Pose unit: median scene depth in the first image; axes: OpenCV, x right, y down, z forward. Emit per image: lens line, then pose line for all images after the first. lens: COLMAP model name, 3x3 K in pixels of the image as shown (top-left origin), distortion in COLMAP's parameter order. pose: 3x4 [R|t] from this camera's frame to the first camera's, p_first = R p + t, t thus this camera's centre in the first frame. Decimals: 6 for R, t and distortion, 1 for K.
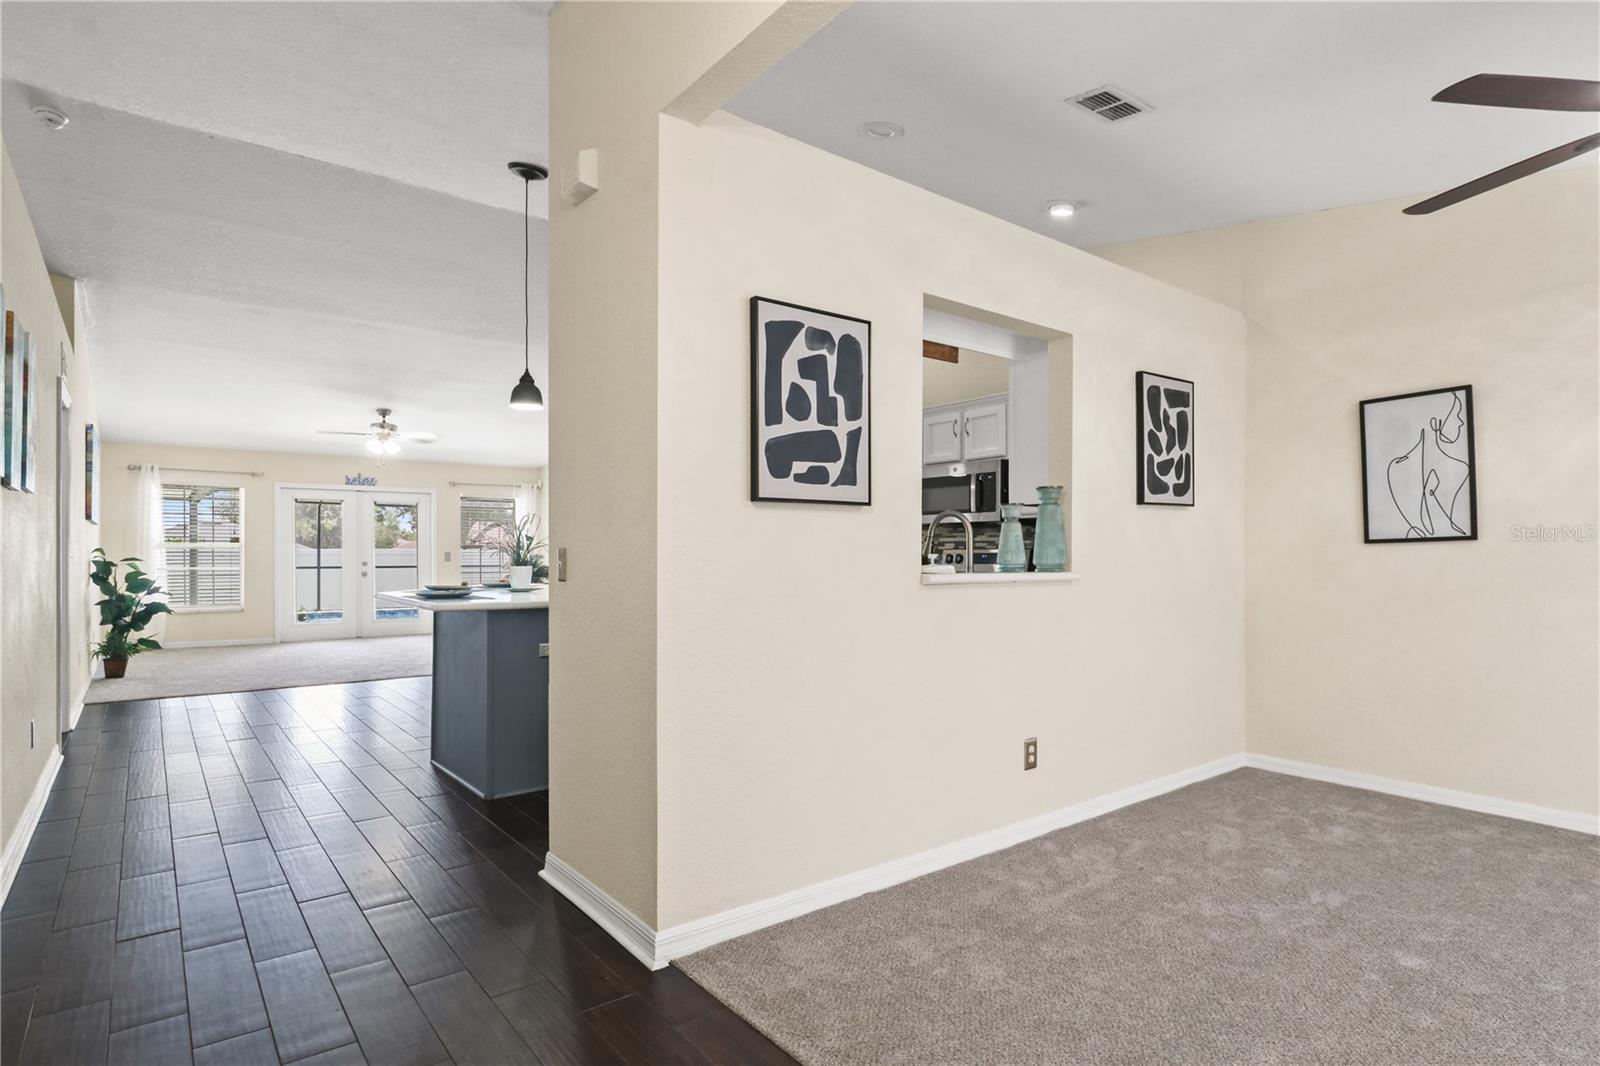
lens RADIAL K [[847.9, 0, 805.1], [0, 847.9, 551.6], [0, 0, 1]] dist [0.001395, -0.000248]
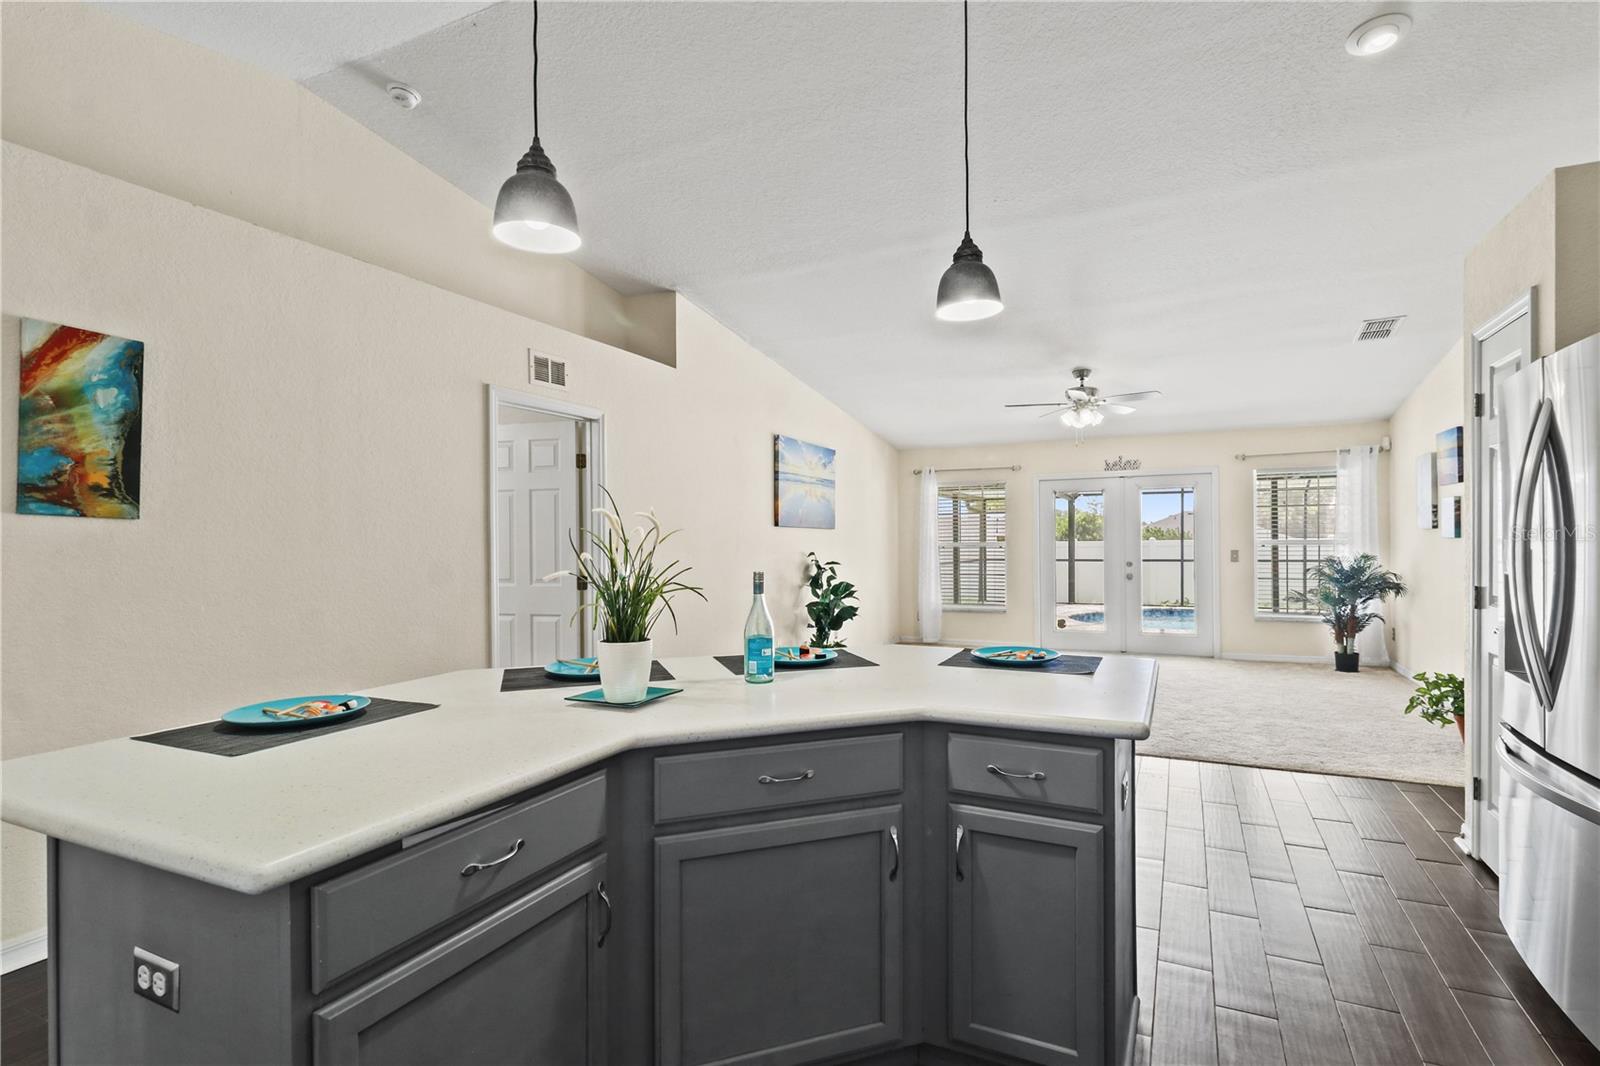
lens RADIAL K [[762.7, 0, 823.5], [0, 762.7, 541.7], [0, 0, 1]] dist [0.001417, 0.000041]
pose [[0.450638, -0.003782, -0.892699, 0.043988], [0.011135, 0.999937, 0.001385, -0.039182], [0.892638, -0.010564, 0.450651, 1.278179]]
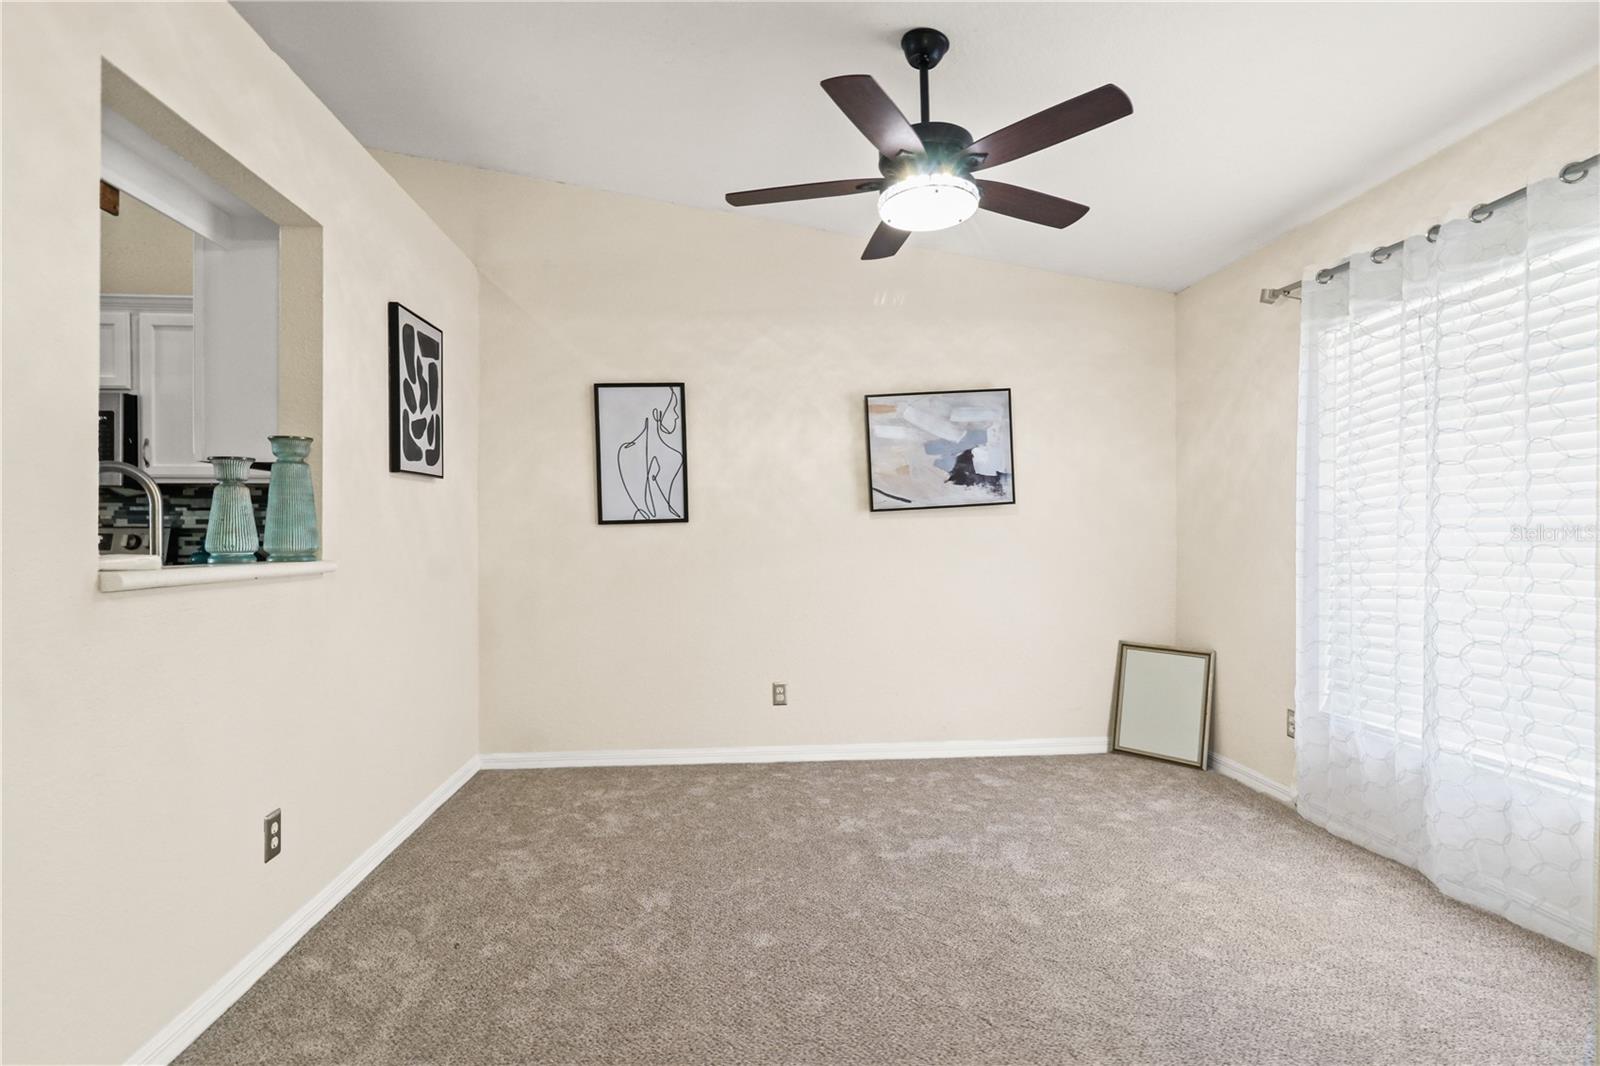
lens RADIAL K [[845.4, 0, 821.1], [0, 845.4, 539.2], [0, 0, 1]] dist [0.000188, -0.000396]
pose [[0.530805, -0.004974, 0.847480, -0.063831], [-0.001721, 0.999974, 0.006947, 0.000414], [-0.847492, -0.005146, 0.530782, 0.270848]]
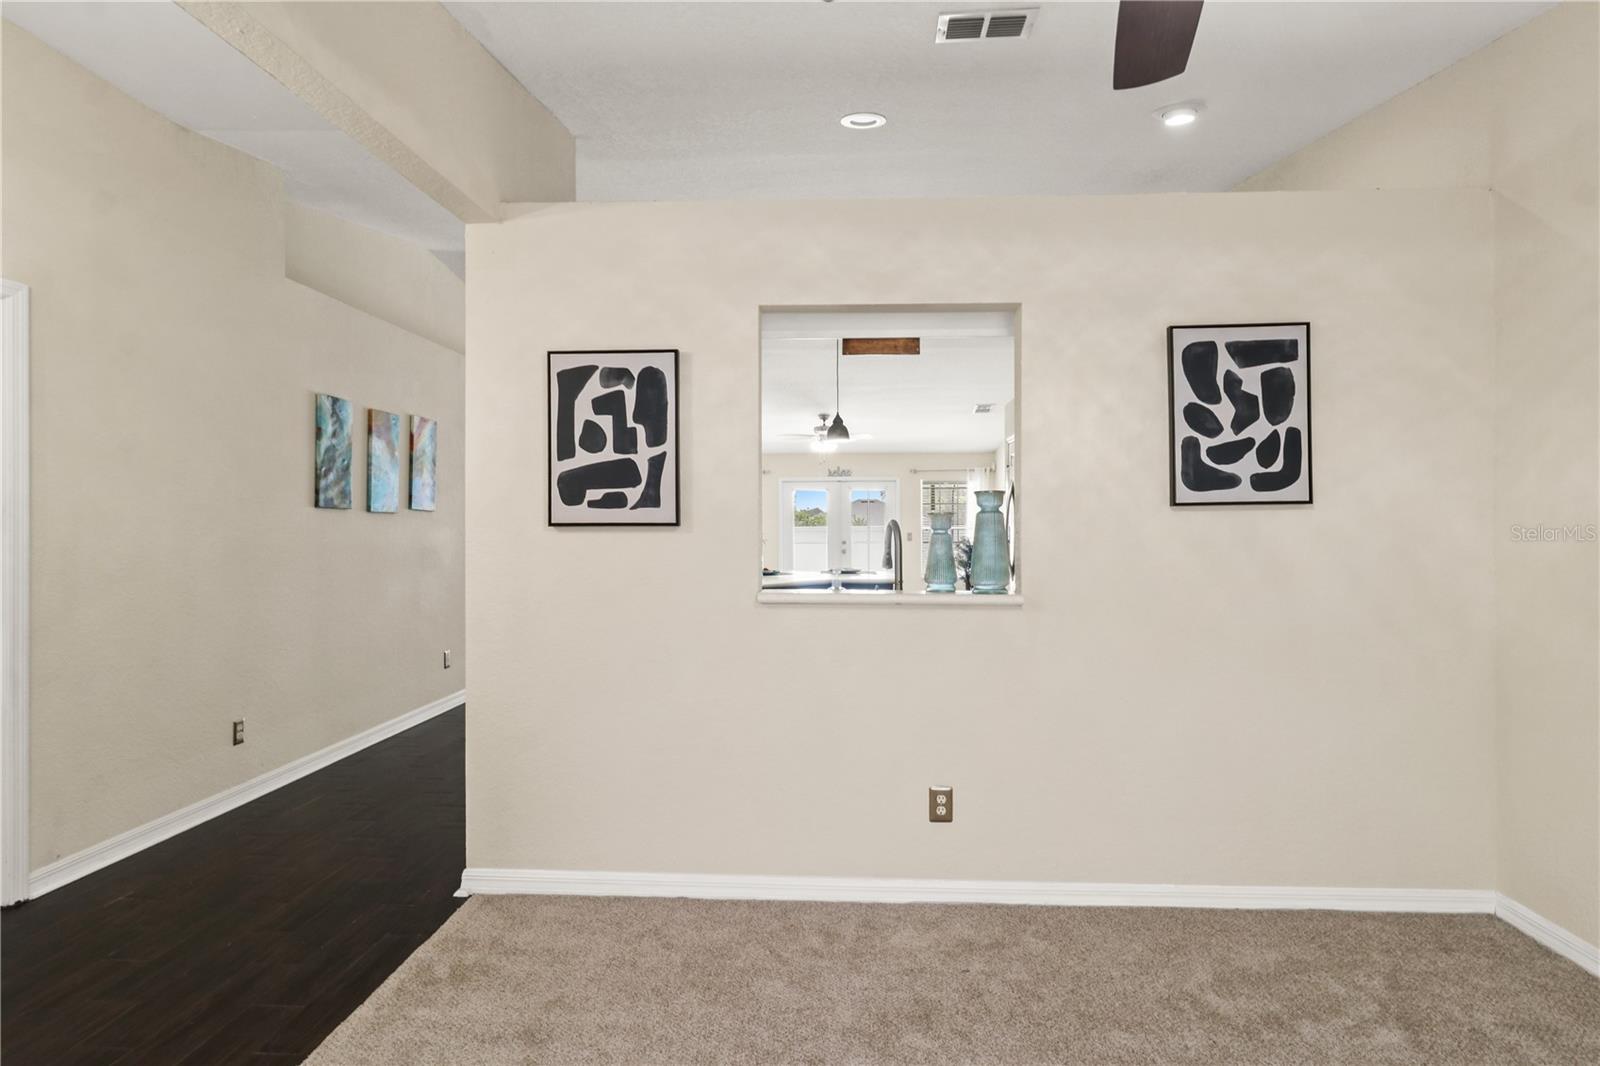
lens RADIAL K [[845.5, 0, 804.9], [0, 845.5, 518.7], [0, 0, 1]] dist [-0.000278, -0.000114]
pose [[0.753219, -0.004874, -0.657752, 0.693371], [0.002678, 0.999987, -0.004343, -0.045639], [0.657764, 0.001510, 0.753222, 0.251589]]
